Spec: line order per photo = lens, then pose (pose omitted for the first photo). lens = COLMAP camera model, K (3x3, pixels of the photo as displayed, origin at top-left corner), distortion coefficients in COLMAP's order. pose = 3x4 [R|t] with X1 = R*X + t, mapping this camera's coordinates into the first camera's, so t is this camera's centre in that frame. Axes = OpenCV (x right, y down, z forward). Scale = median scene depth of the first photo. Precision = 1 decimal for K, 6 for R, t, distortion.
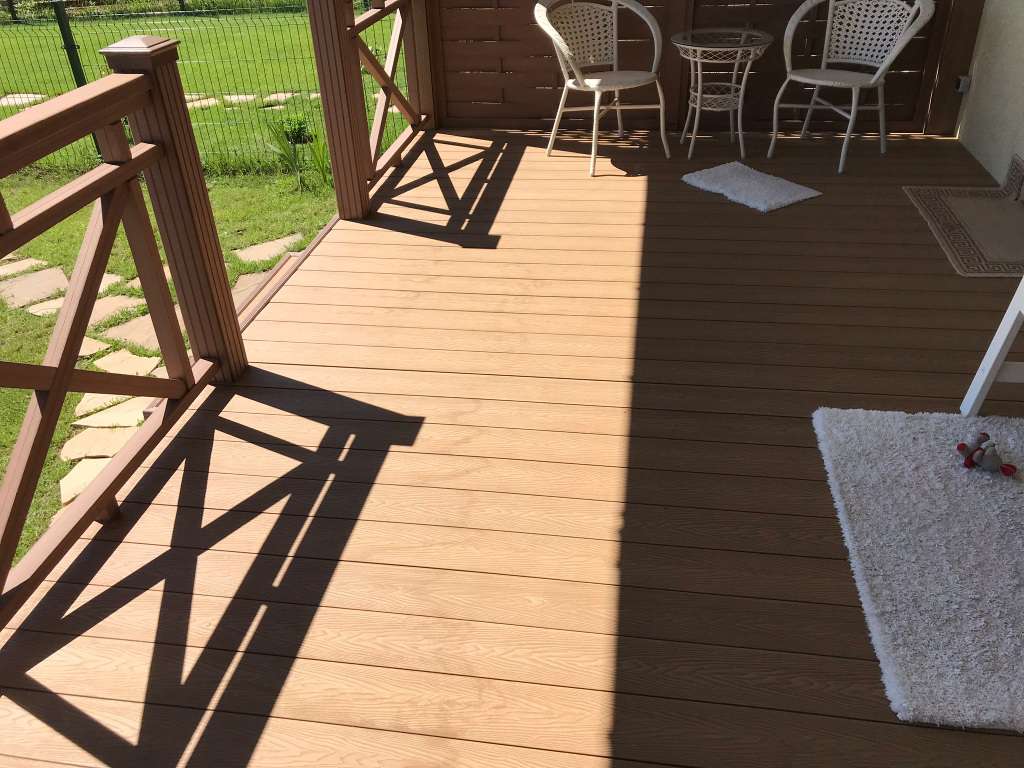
lens RADIAL K [[843.4, 0, 506.8], [0, 843.4, 382.5], [0, 0, 1]] dist [0.032730, -0.020198]
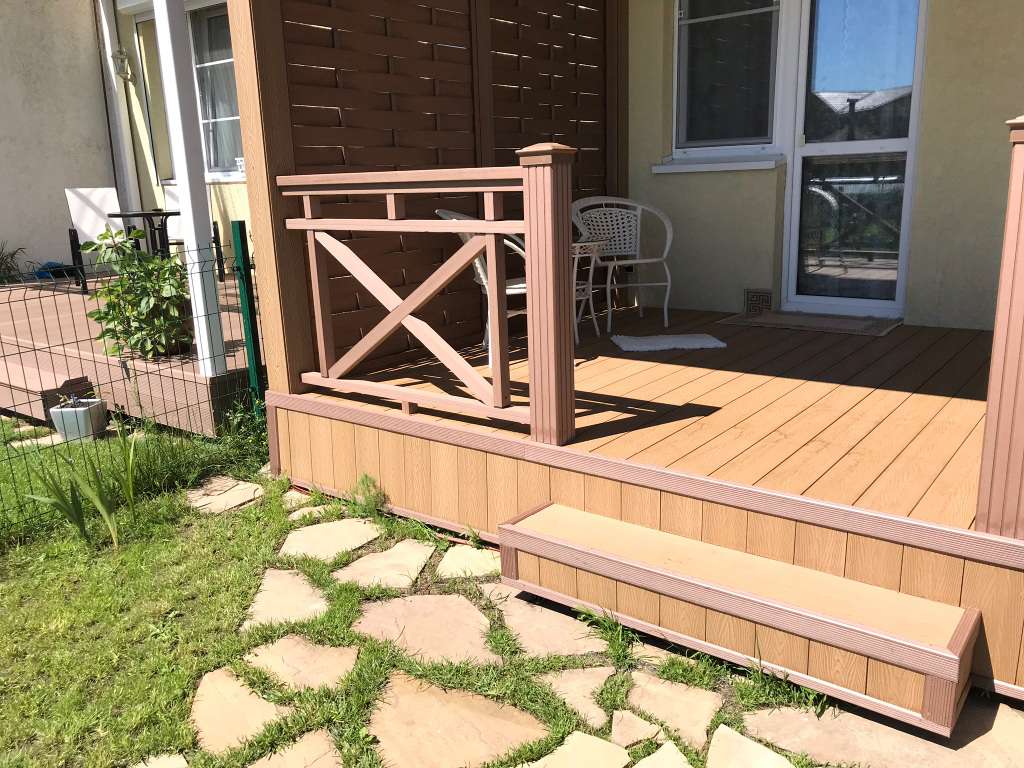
lens RADIAL K [[833.9, 0, 510.5], [0, 833.9, 385.1], [0, 0, 1]] dist [0.025781, -0.004823]
pose [[0.476058, -0.192741, 0.858032, -1.384964], [0.484975, 0.871449, -0.073322, -0.338398], [-0.733599, 0.451030, 0.508335, 1.018714]]
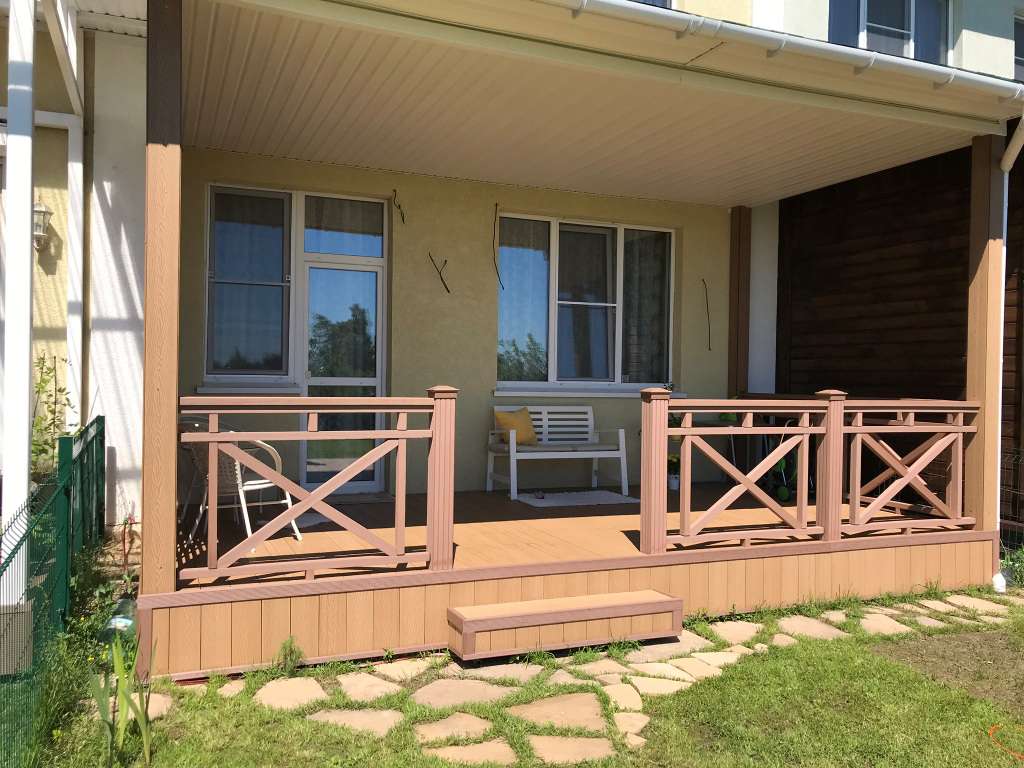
lens RADIAL K [[836.0, 0, 511.5], [0, 836.0, 379.8], [0, 0, 1]] dist [0.028521, -0.012006]
pose [[-0.522847, 0.026736, 0.852007, -2.065129], [0.461420, 0.849291, 0.256507, -1.126819], [-0.716744, 0.527247, -0.456386, 2.186413]]
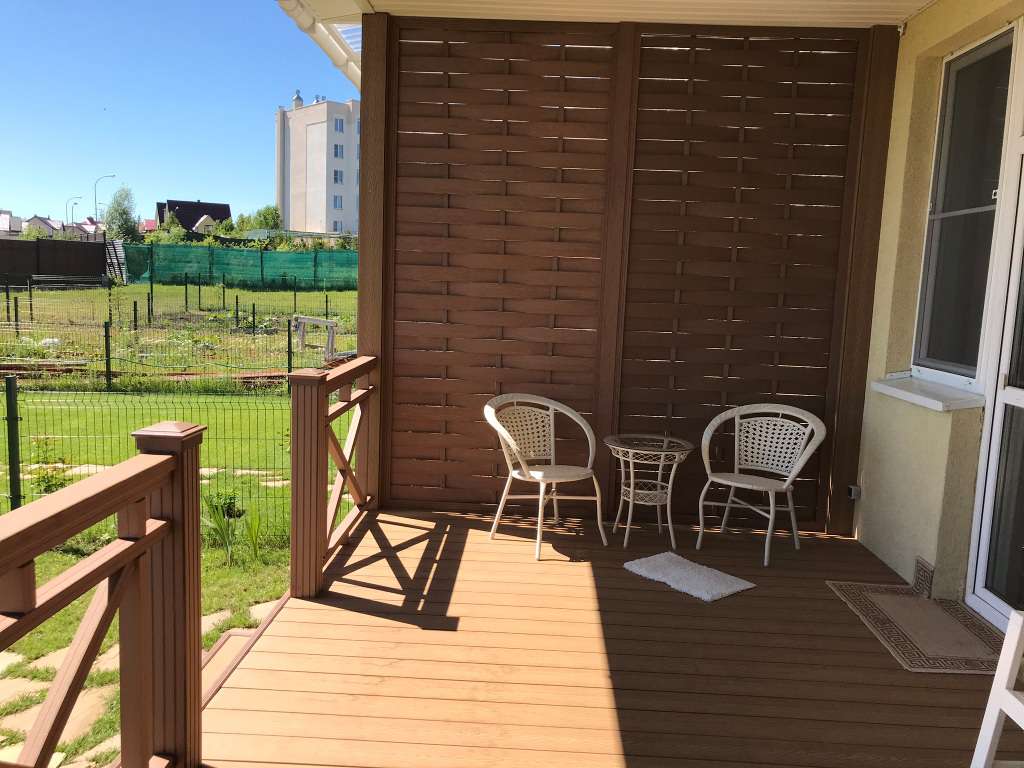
lens RADIAL K [[843.4, 0, 506.8], [0, 843.4, 382.5], [0, 0, 1]] dist [0.032730, -0.020198]
pose [[0.989892, 0.059866, 0.128568, -0.147650], [0.000523, 0.904996, -0.425420, -0.002069], [-0.141822, 0.421187, 0.895817, -0.022375]]
